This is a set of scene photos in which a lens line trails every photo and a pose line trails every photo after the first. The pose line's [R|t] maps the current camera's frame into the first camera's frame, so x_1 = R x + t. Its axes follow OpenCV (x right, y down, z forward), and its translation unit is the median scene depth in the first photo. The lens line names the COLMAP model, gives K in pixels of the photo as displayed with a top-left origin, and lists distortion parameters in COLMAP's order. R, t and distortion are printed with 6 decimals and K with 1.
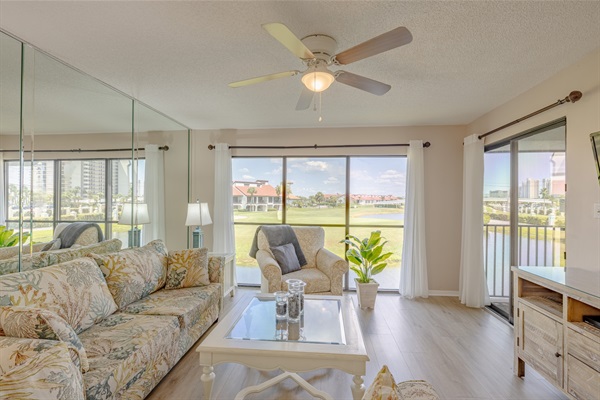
lens RADIAL K [[270.1, 0, 300.0], [0, 270.1, 200.0], [0, 0, 1]] dist [-0.001706, 0.000261]
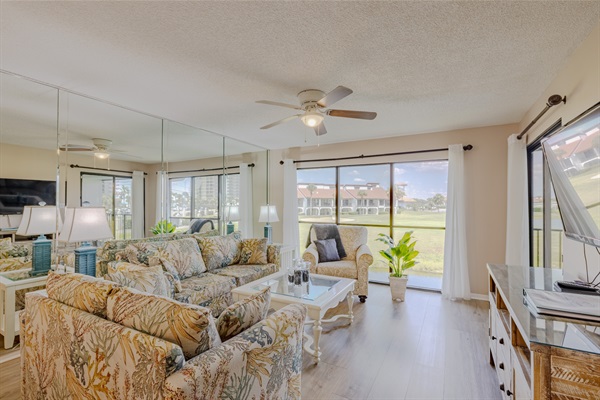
lens RADIAL K [[270.1, 0, 300.0], [0, 270.1, 200.0], [0, 0, 1]] dist [-0.001706, 0.000261]
pose [[0.918653, -0.009266, -0.394958, 0.302301], [0.004882, 0.999915, -0.012104, -0.000348], [0.395036, 0.009191, 0.918620, -0.175456]]
